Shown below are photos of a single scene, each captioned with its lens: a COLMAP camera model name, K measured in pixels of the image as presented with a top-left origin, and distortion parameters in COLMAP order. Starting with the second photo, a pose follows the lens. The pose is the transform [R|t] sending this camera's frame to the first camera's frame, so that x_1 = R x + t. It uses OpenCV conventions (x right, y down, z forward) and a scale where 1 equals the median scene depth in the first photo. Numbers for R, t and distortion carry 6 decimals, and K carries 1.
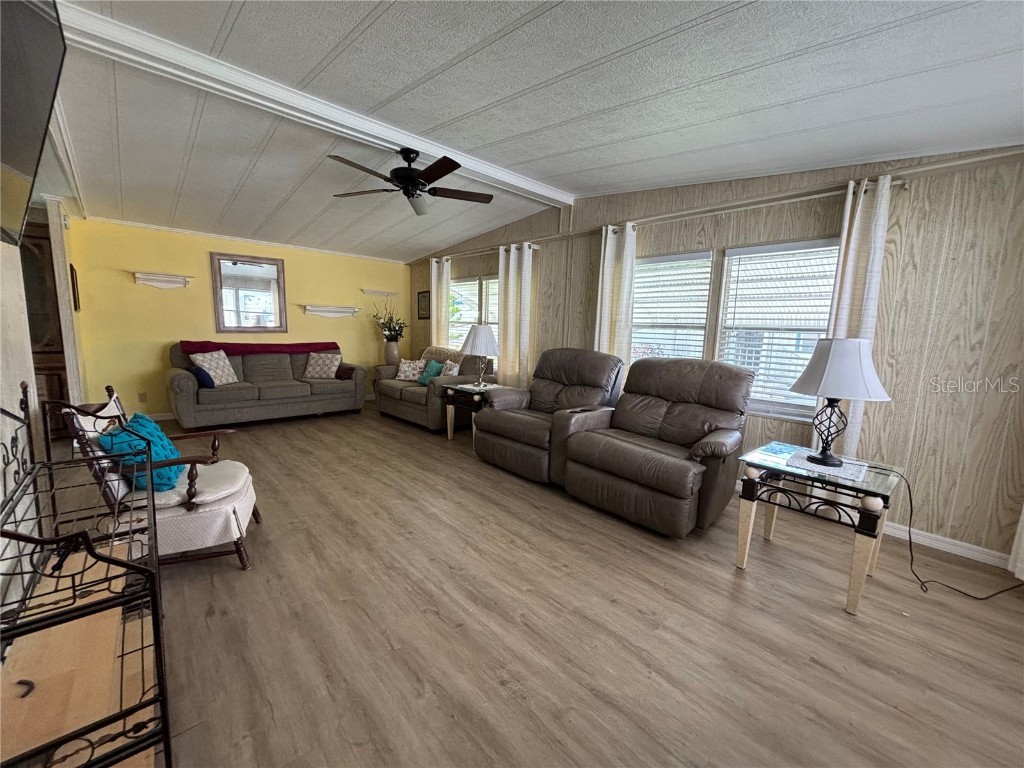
lens RADIAL K [[413.6, 0, 512.0], [0, 413.6, 384.0], [0, 0, 1]] dist [0.001438, -0.000522]
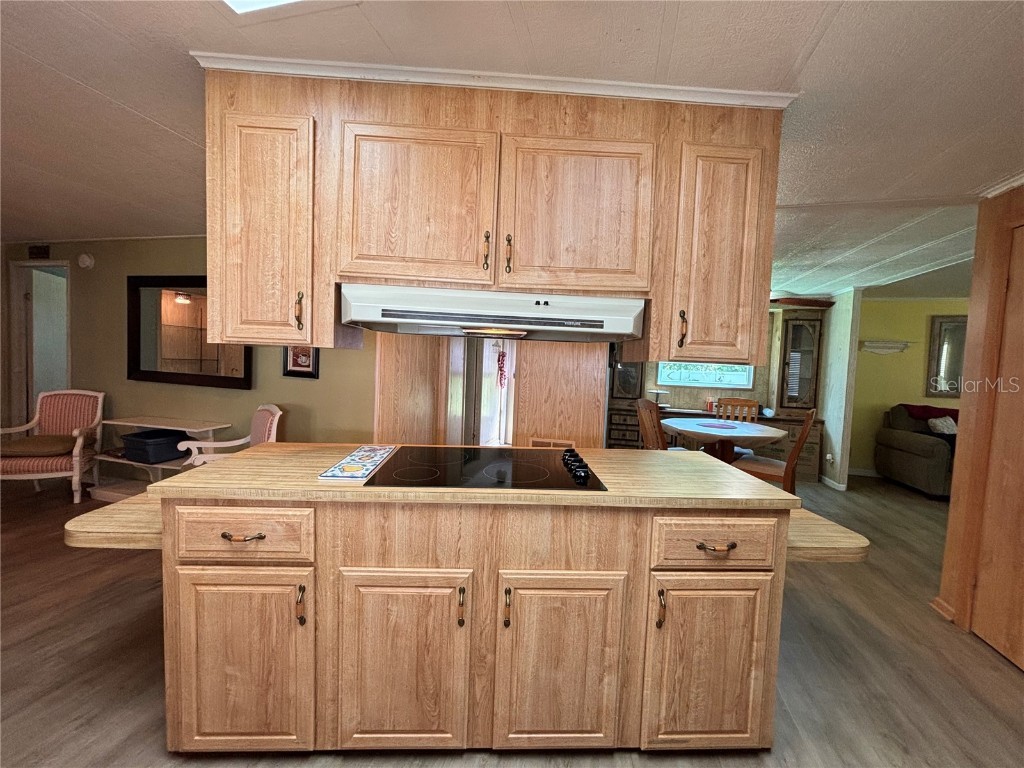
lens RADIAL K [[413.6, 0, 512.0], [0, 413.6, 384.0], [0, 0, 1]] dist [0.001438, -0.000522]
pose [[0.552411, 0.032568, -0.832936, -0.464960], [-0.133484, 0.989798, -0.049826, 0.025097], [0.822815, 0.138708, 0.551122, -0.354751]]
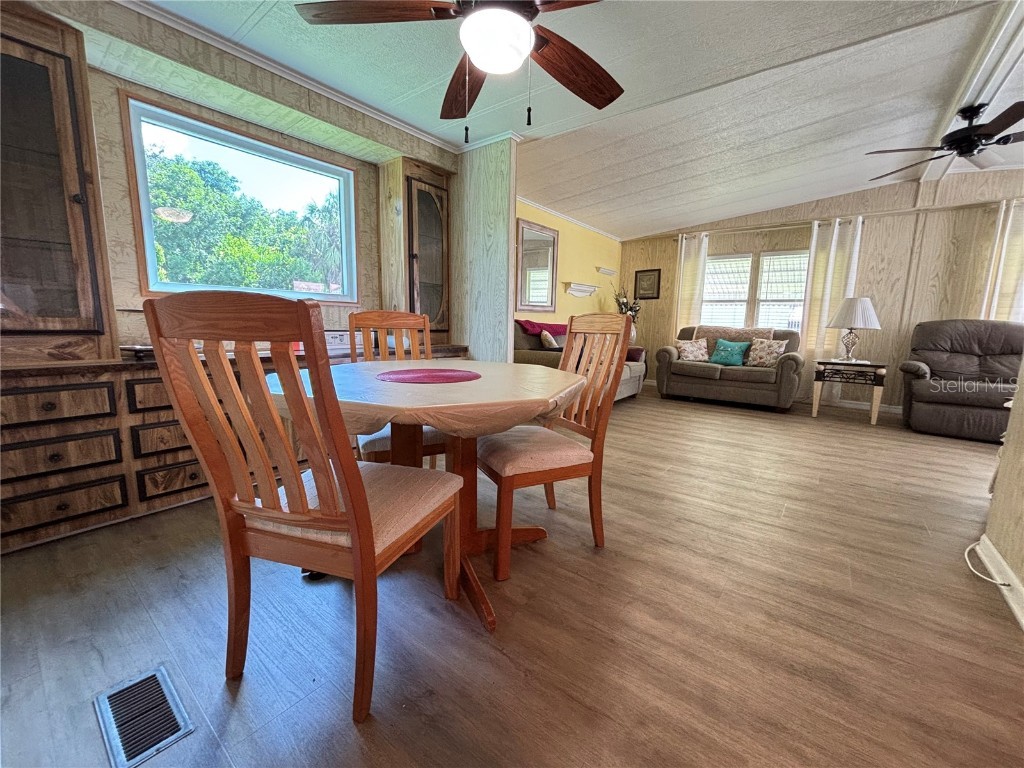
lens RADIAL K [[413.6, 0, 512.0], [0, 413.6, 384.0], [0, 0, 1]] dist [0.001438, -0.000522]
pose [[0.986824, -0.034777, 0.158017, -0.901156], [0.031845, 0.999271, 0.021044, 0.012693], [-0.158634, -0.015735, 0.987212, 0.130845]]
